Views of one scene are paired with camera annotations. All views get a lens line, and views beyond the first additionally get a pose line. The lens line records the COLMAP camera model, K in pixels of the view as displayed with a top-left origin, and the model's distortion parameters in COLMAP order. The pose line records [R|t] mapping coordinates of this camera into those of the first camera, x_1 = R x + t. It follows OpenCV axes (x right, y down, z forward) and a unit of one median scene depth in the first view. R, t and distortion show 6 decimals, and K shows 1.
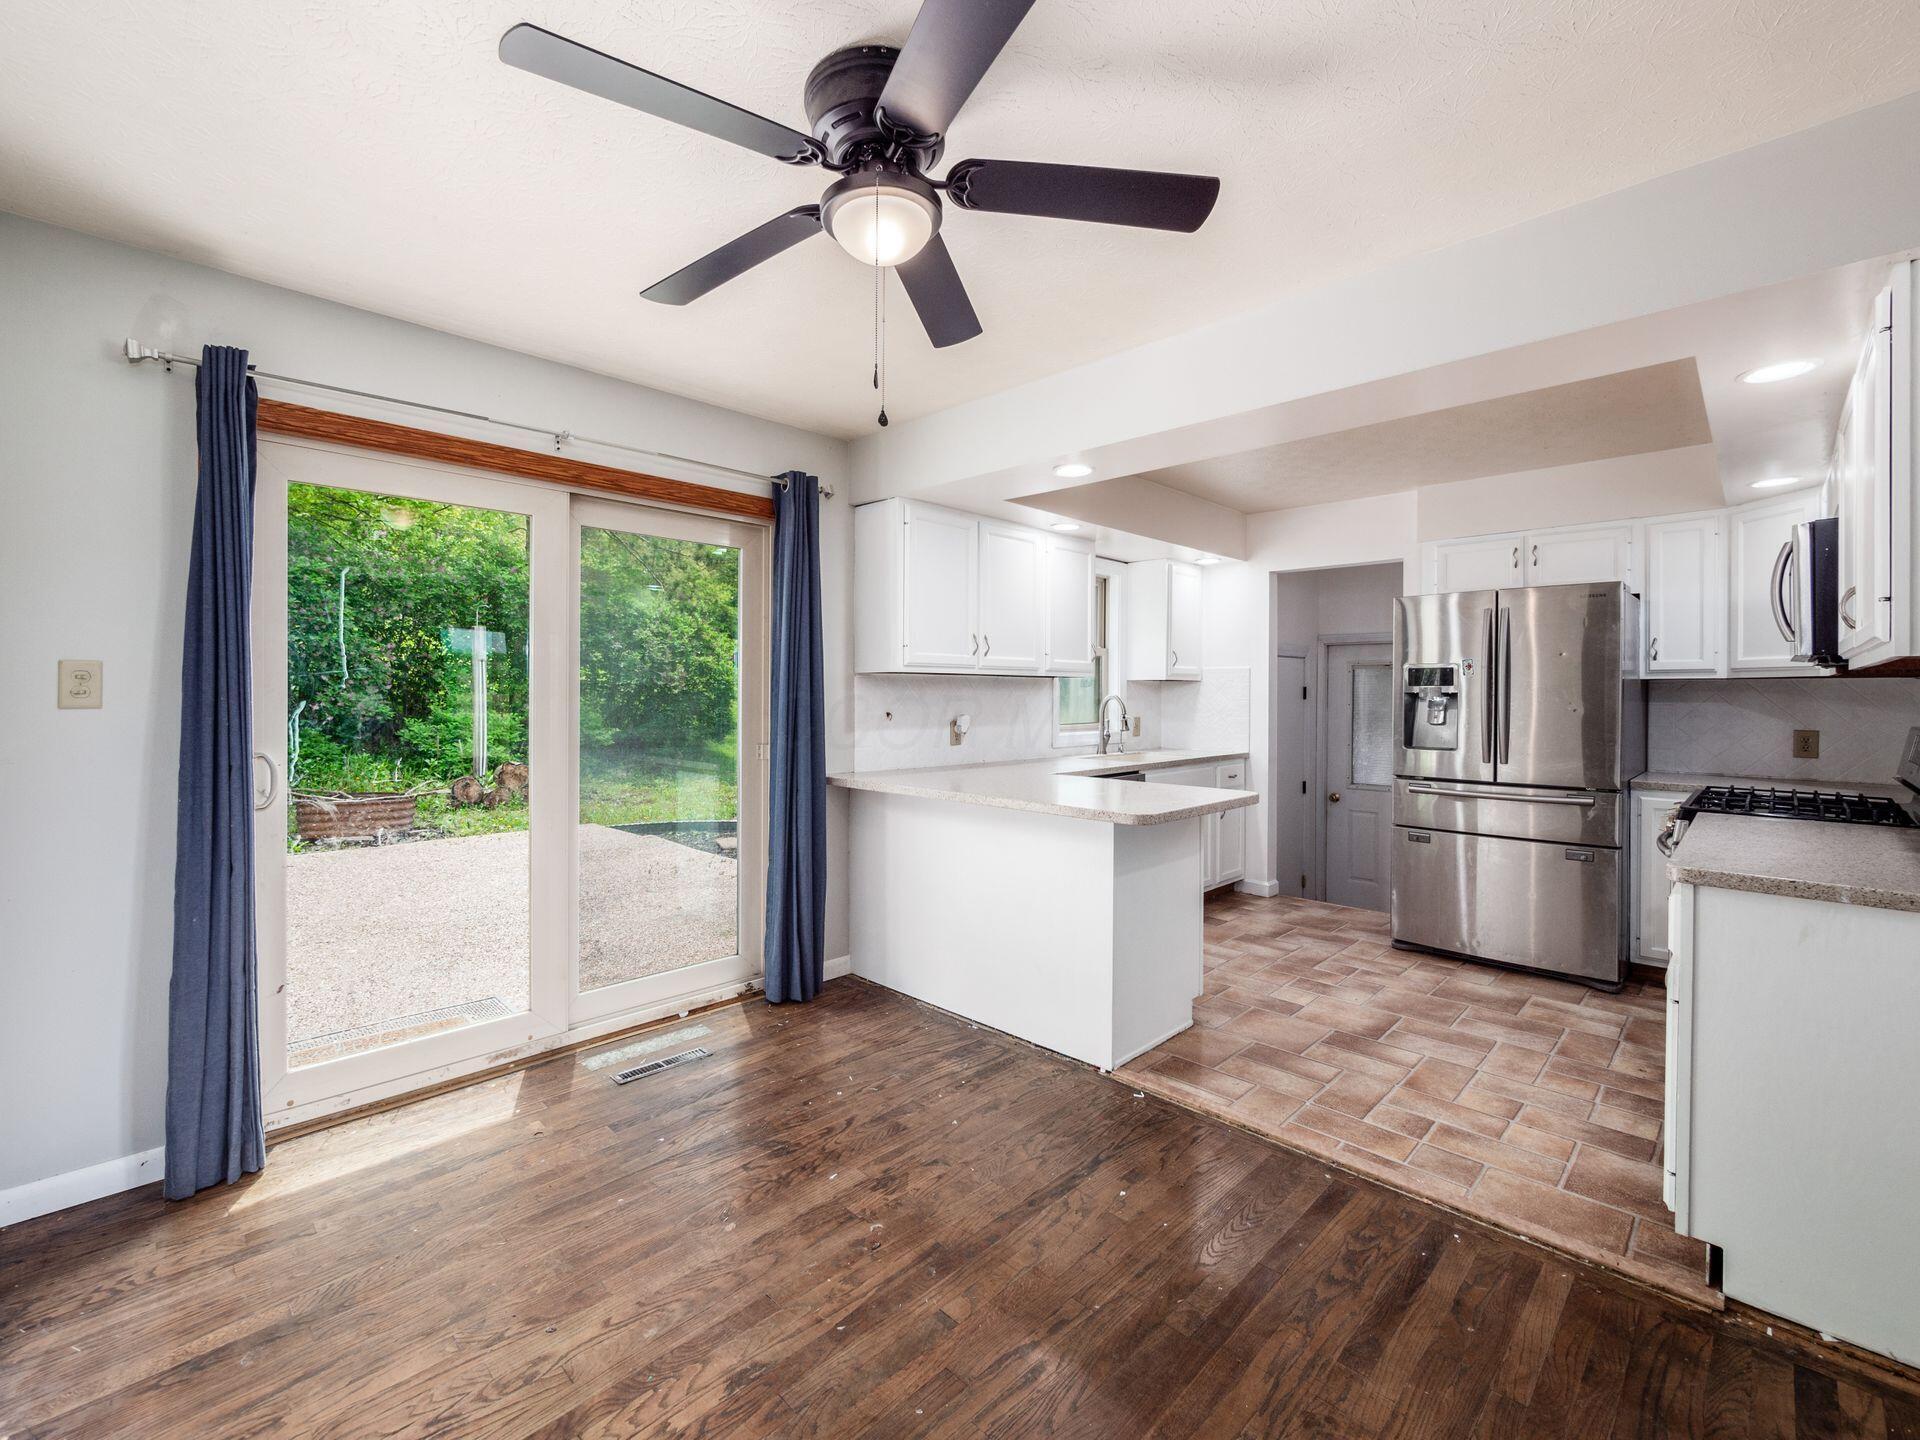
lens RADIAL K [[827.7, 0, 956.5], [0, 827.7, 696.8], [0, 0, 1]] dist [-0.001071, -0.000202]
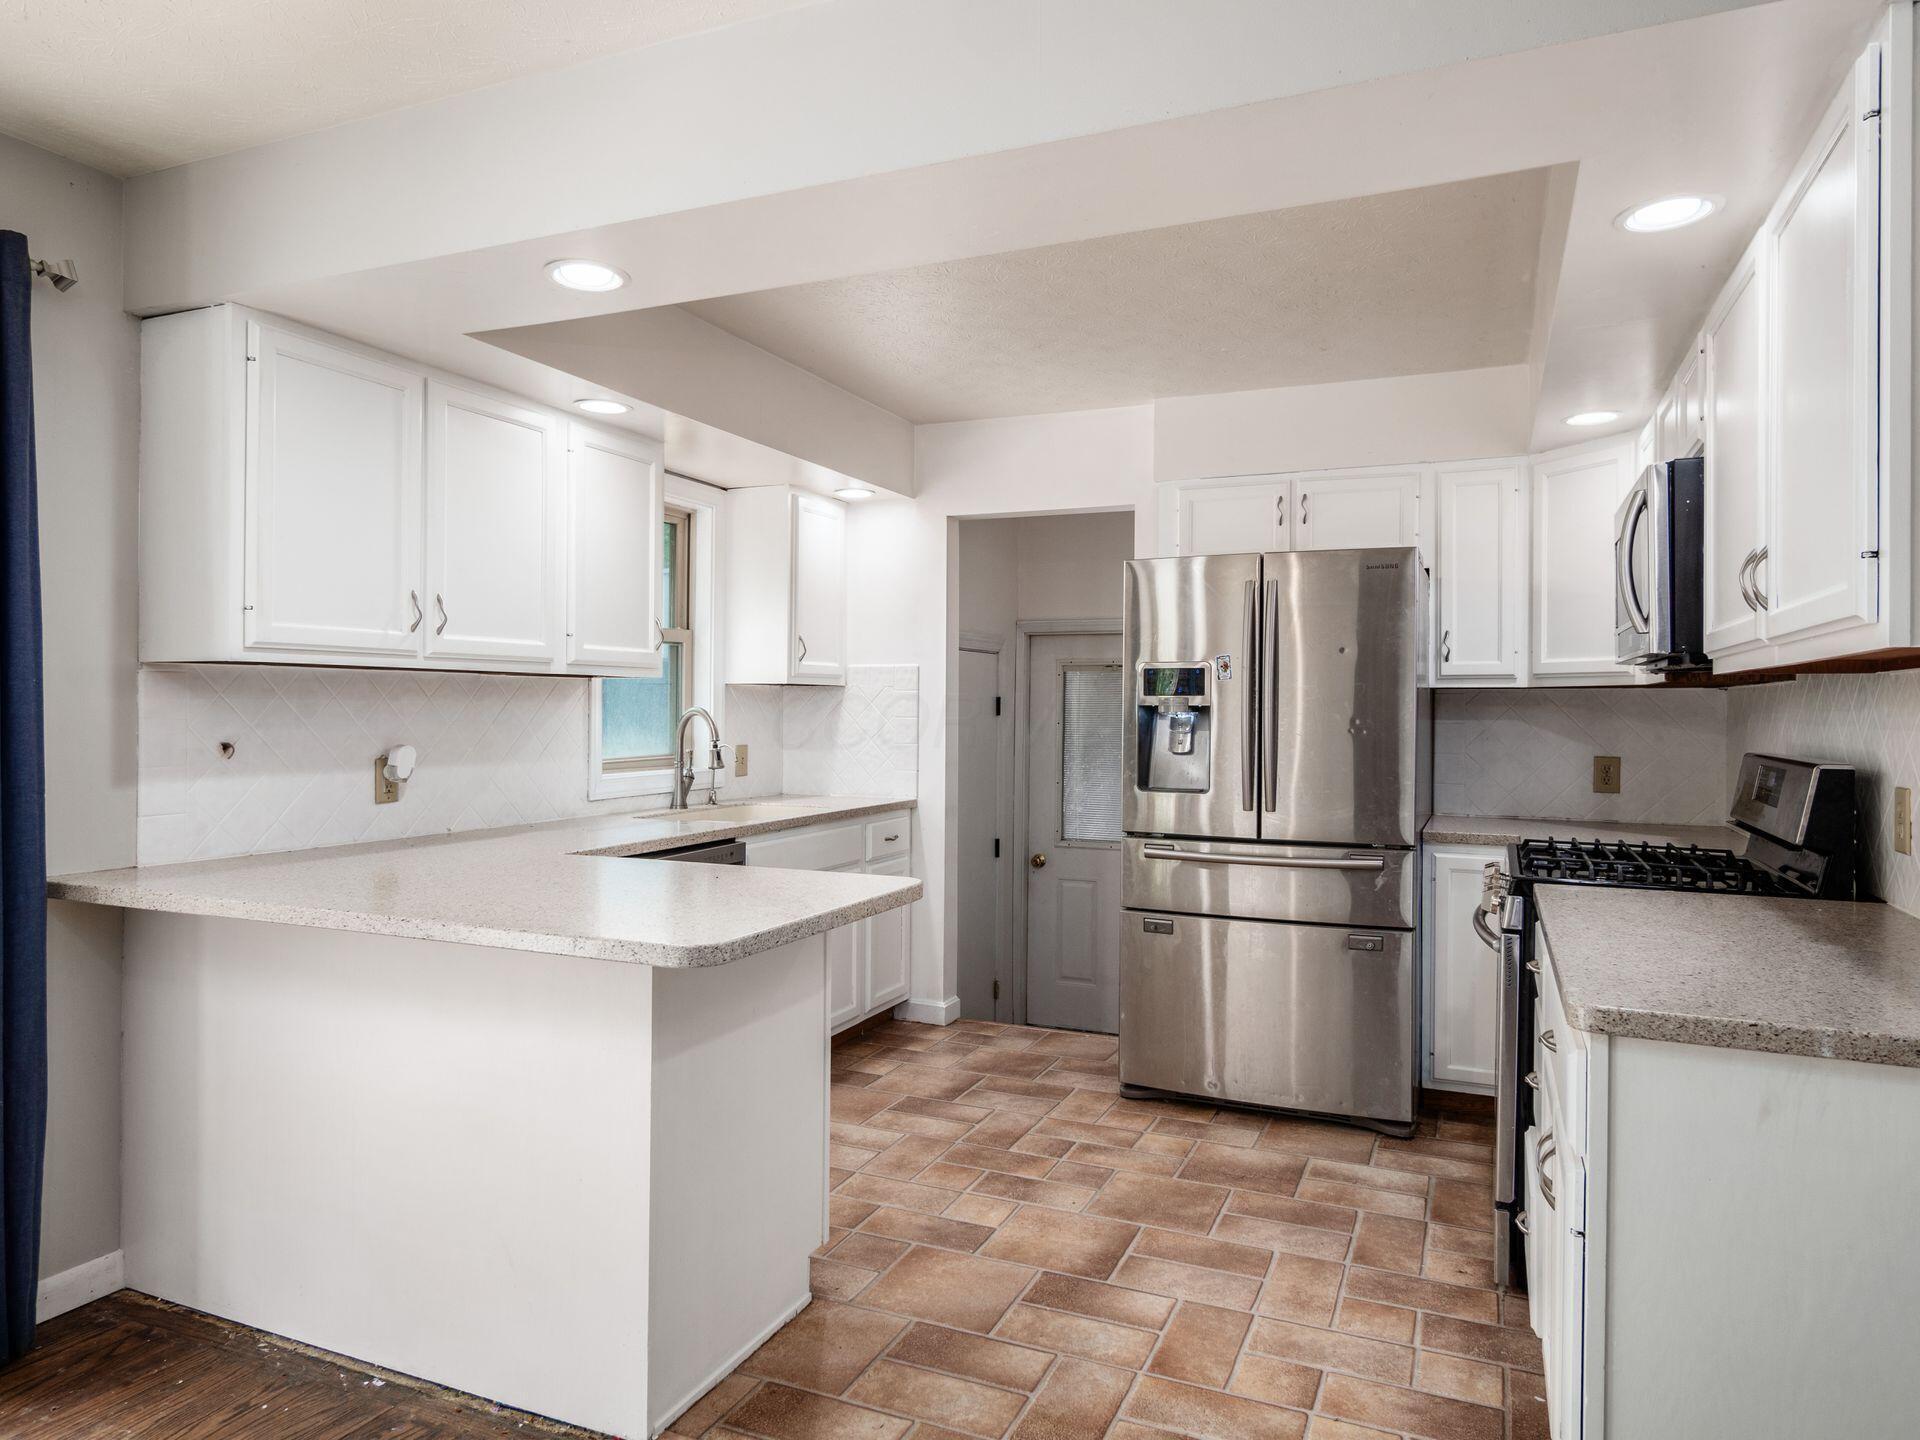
lens RADIAL K [[1209.0, 0, 960.0], [0, 1209.0, 720.0], [0, 0, 1]] dist [-0.000394, -0.000054]
pose [[0.933699, -0.001597, 0.358056, 0.073236], [-0.001078, 0.999973, 0.007269, -0.000522], [-0.358058, -0.007173, 0.933672, 0.170994]]
